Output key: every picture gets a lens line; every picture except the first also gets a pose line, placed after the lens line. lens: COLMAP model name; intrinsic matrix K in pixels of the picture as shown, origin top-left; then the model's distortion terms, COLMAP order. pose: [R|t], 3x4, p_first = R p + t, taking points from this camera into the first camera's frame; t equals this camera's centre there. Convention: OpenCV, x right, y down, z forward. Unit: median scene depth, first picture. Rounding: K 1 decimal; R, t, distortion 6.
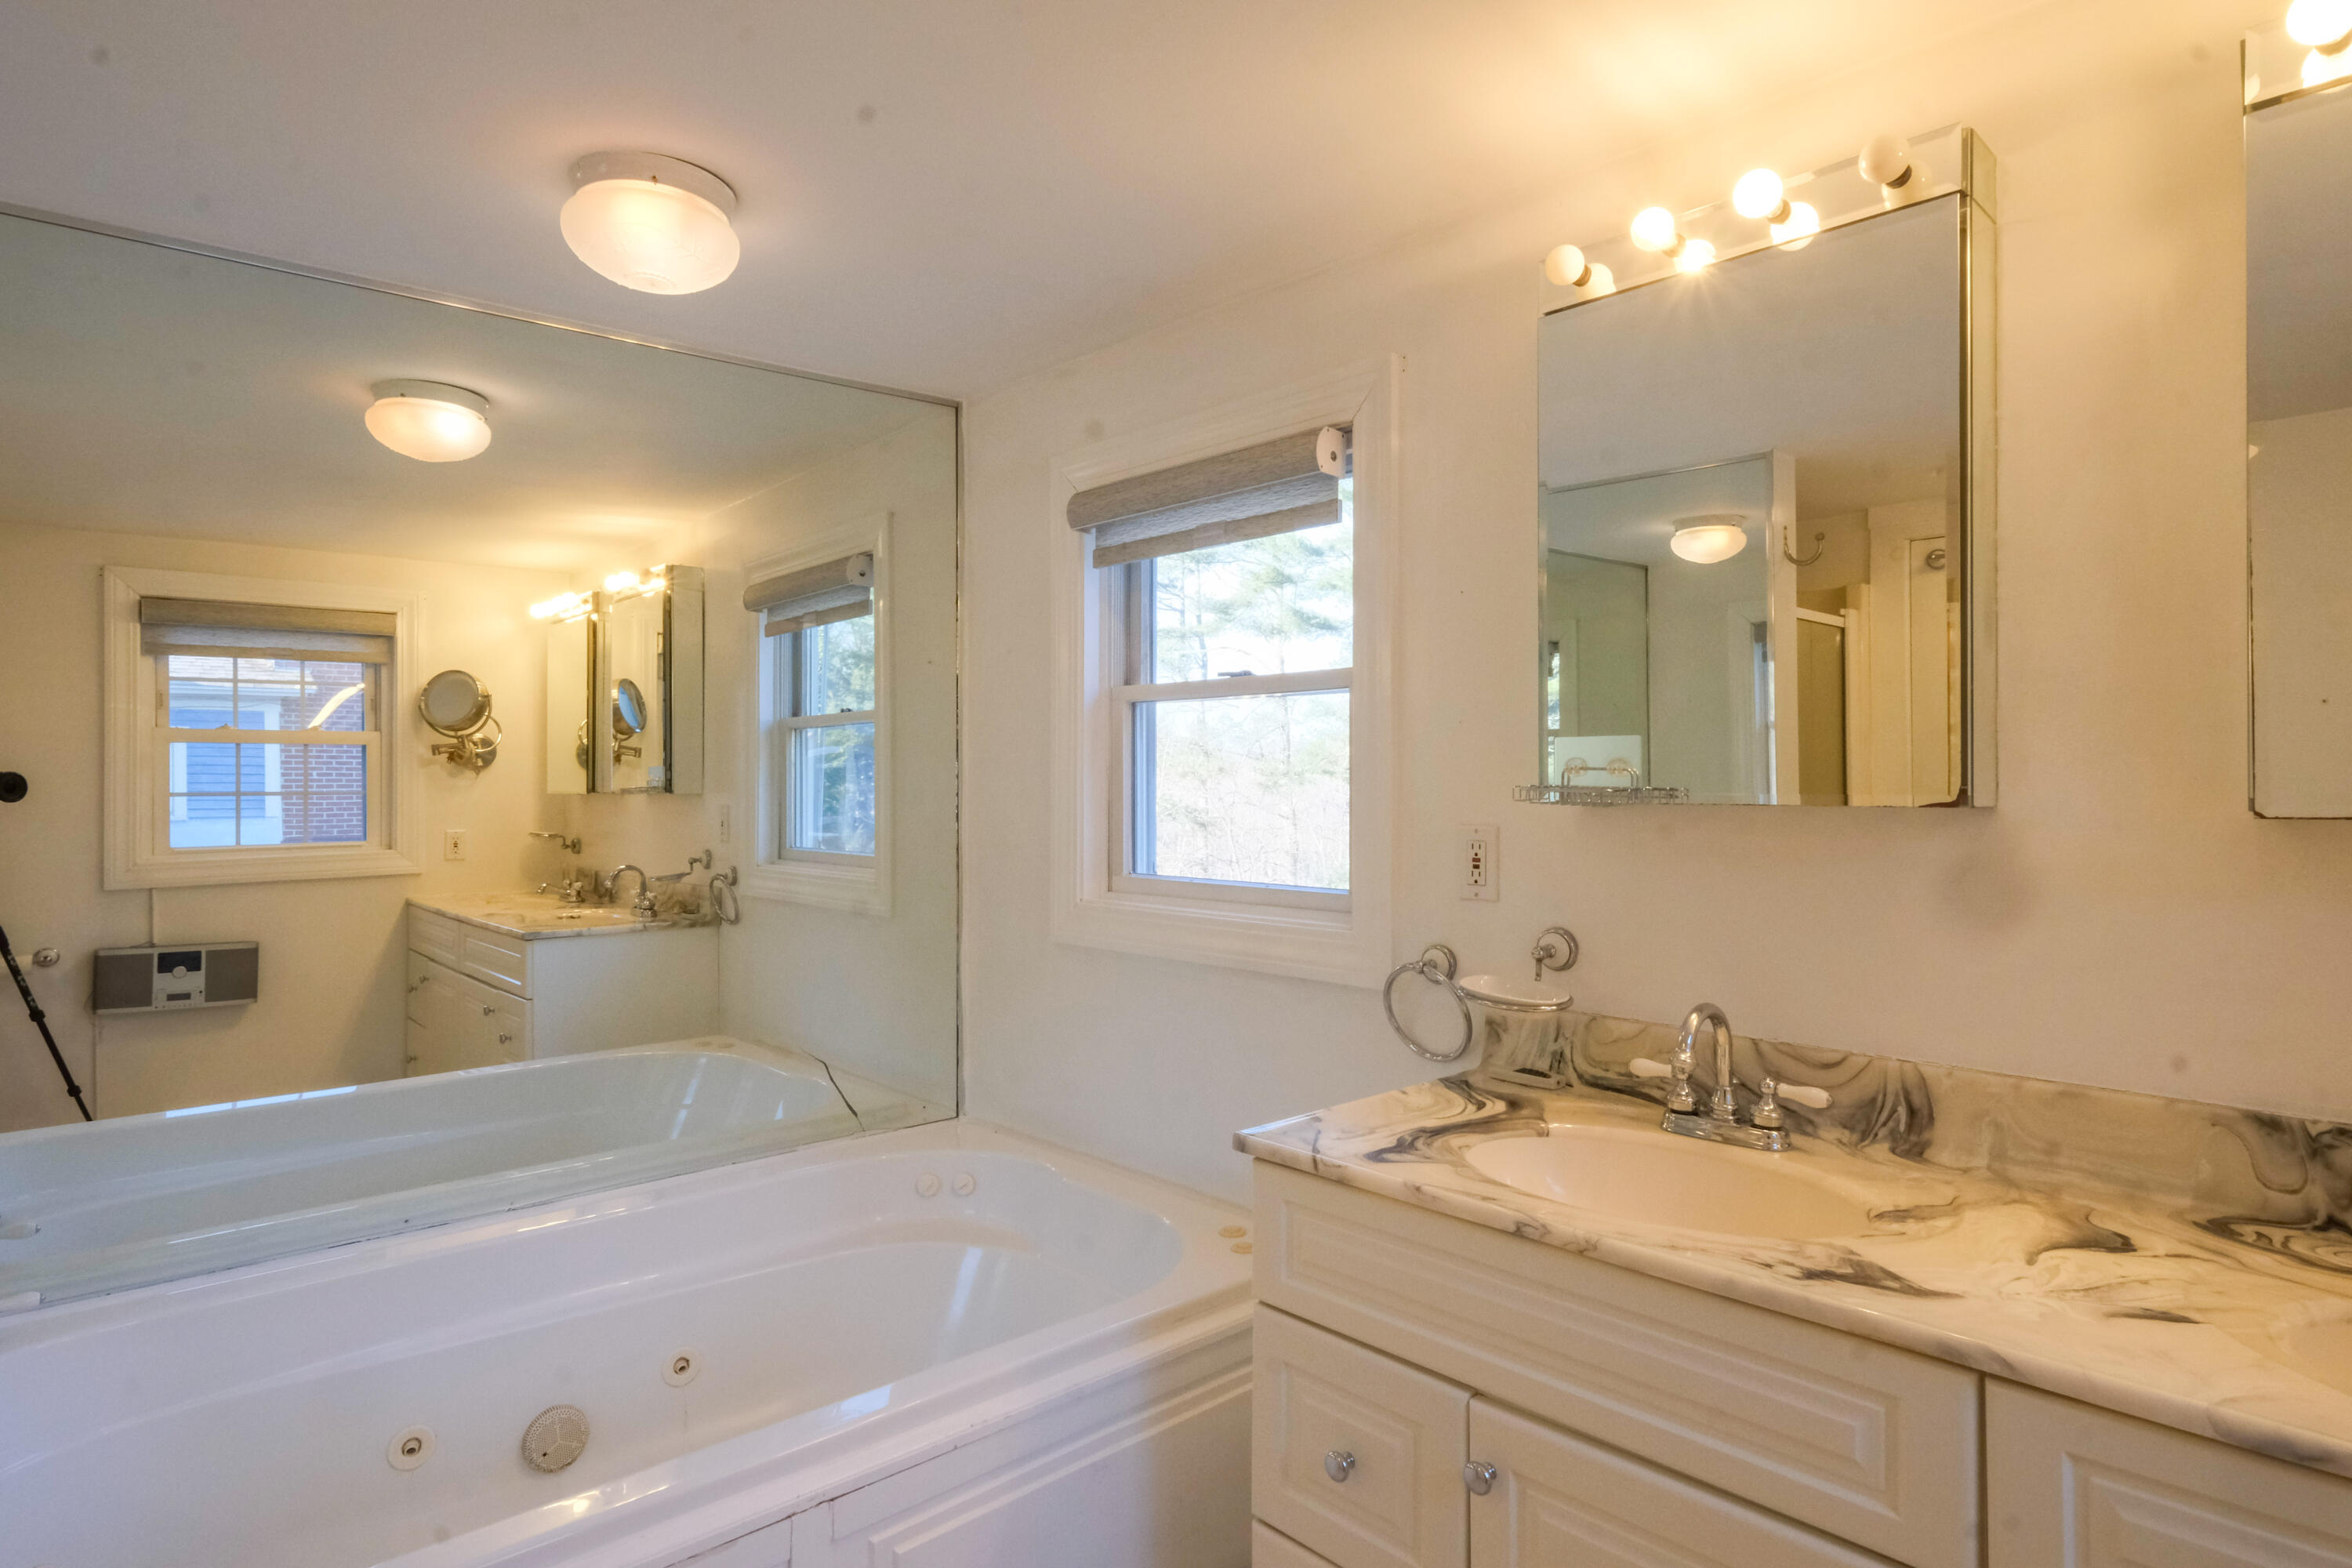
lens RADIAL K [[1336.9, 0, 1157.5], [0, 1336.9, 781.0], [0, 0, 1]] dist [-0.003326, -0.001819]
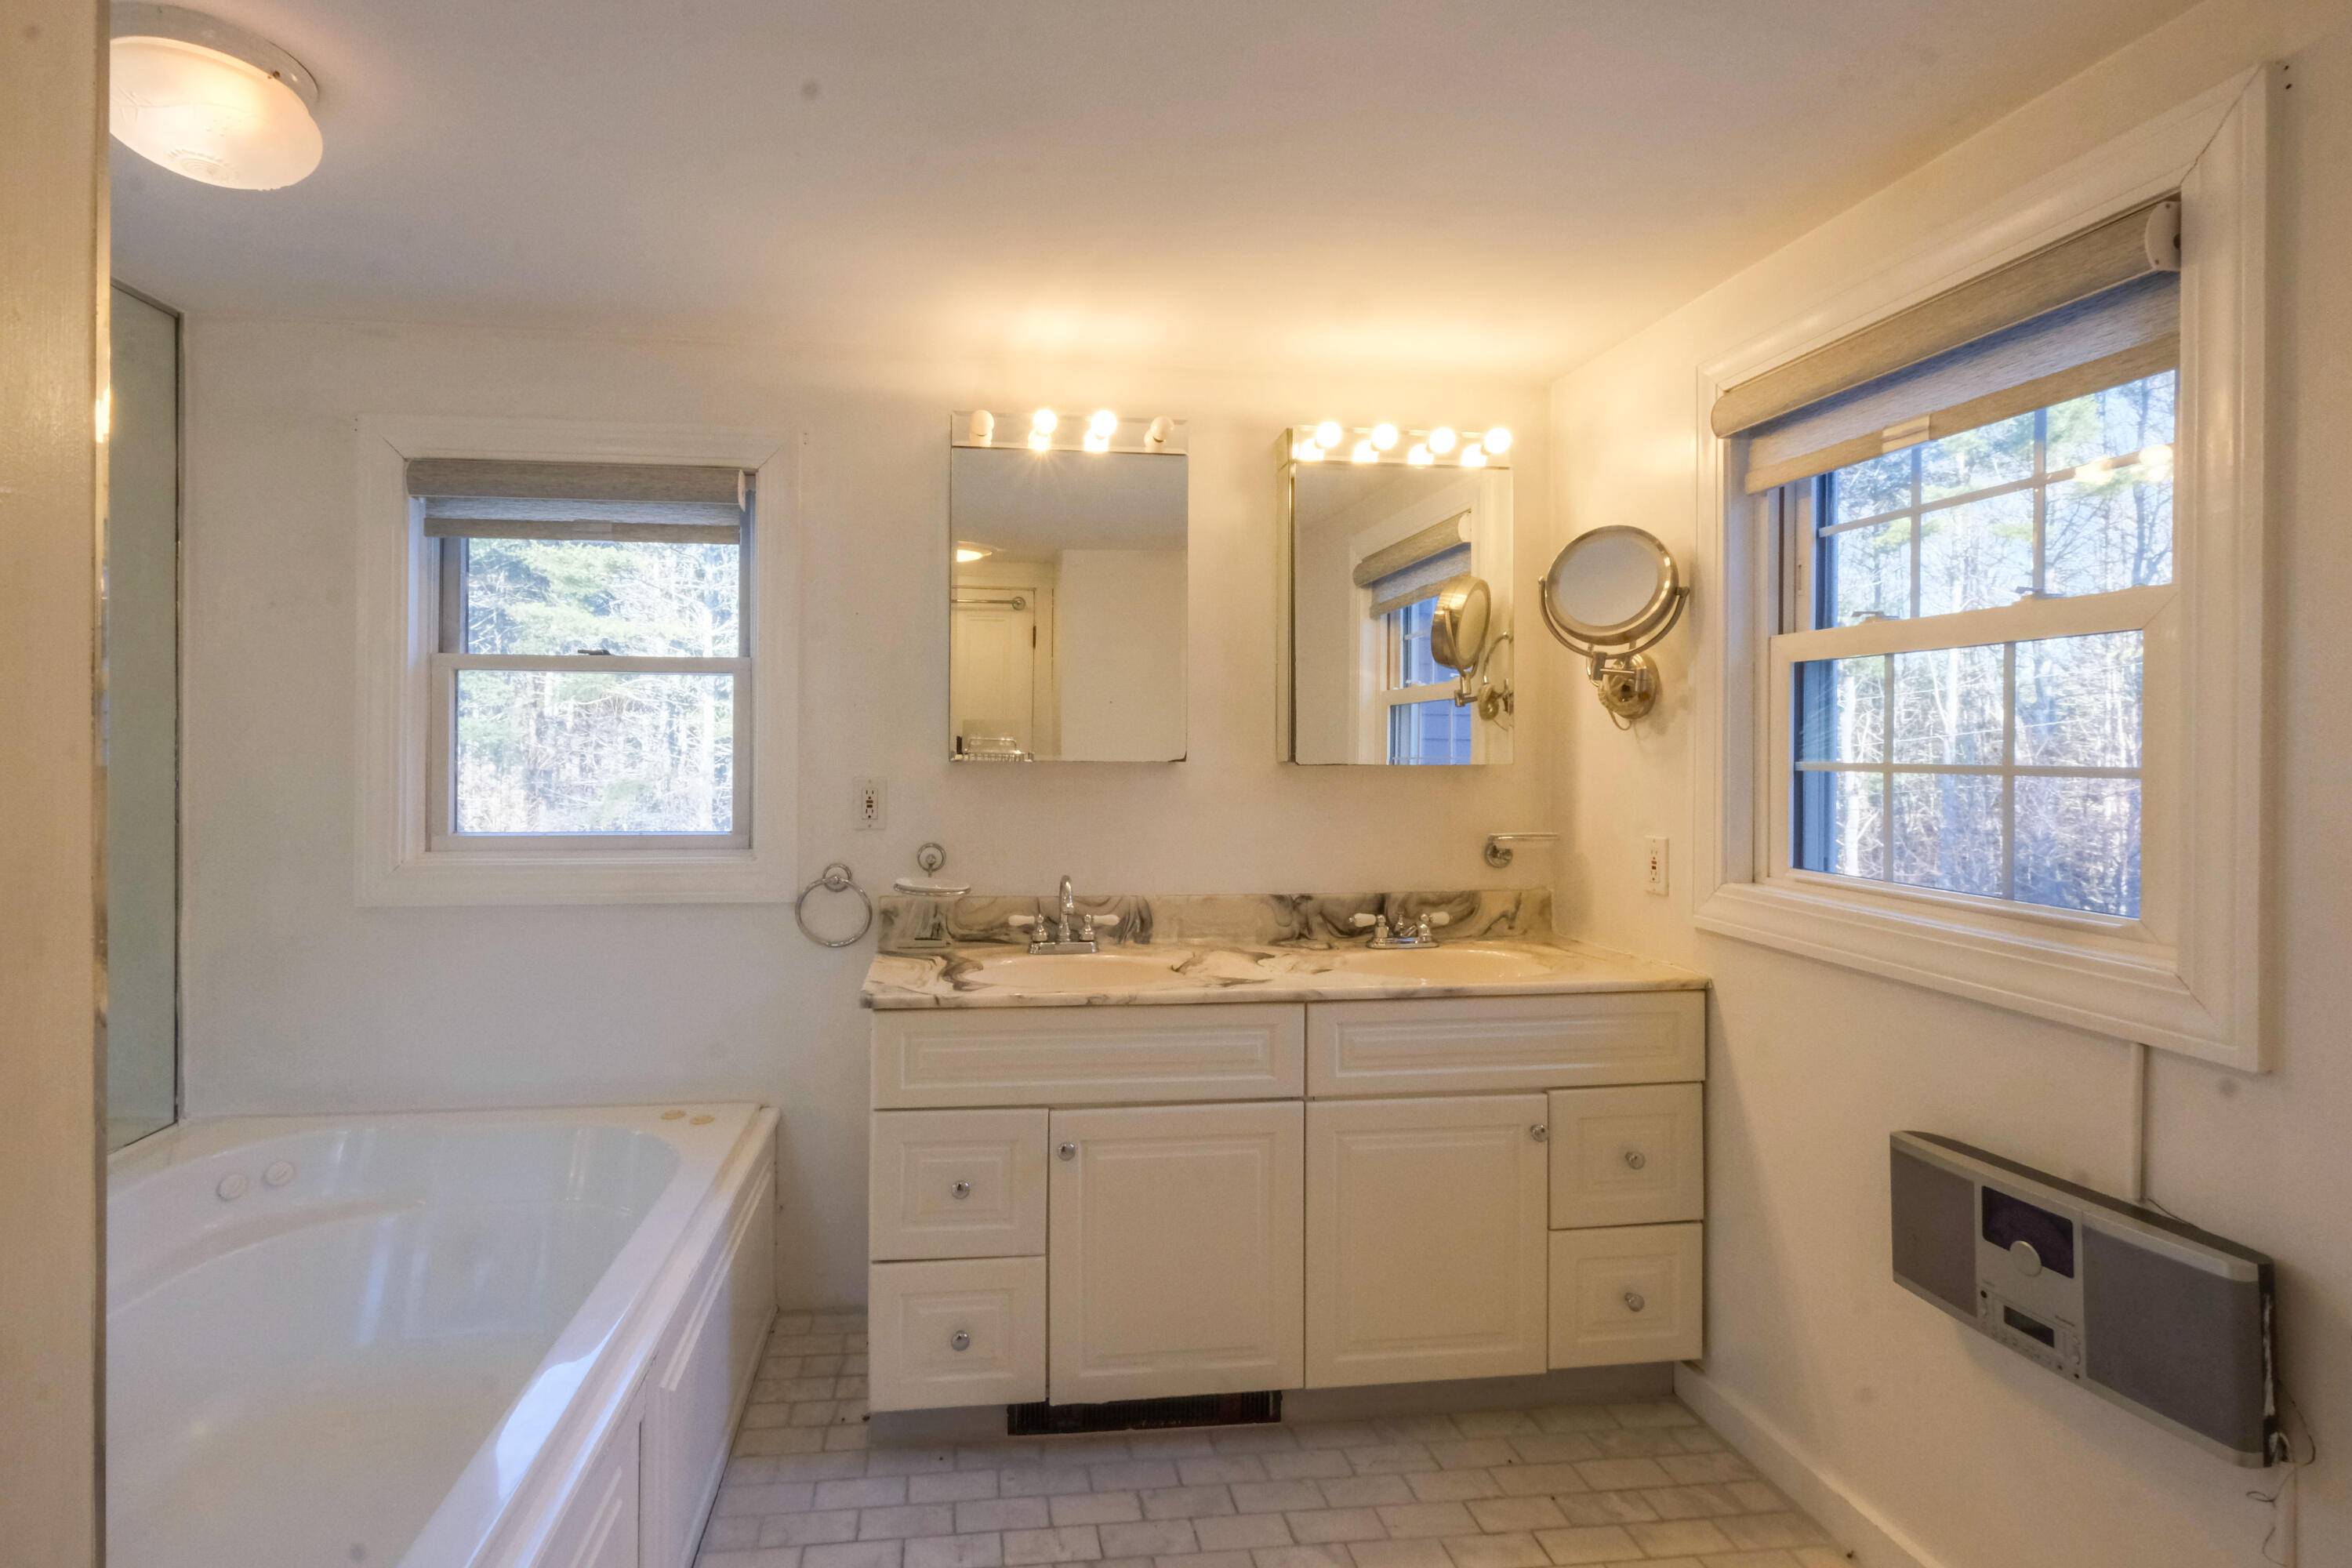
lens RADIAL K [[1136.0, 0, 1154.8], [0, 1136.0, 769.2], [0, 0, 1]] dist [-0.004230, 0.000426]
pose [[0.545854, -0.011132, 0.837806, -0.729916], [-0.006198, 0.999831, 0.017323, 0.000278], [-0.837857, -0.014649, 0.545693, 0.084619]]
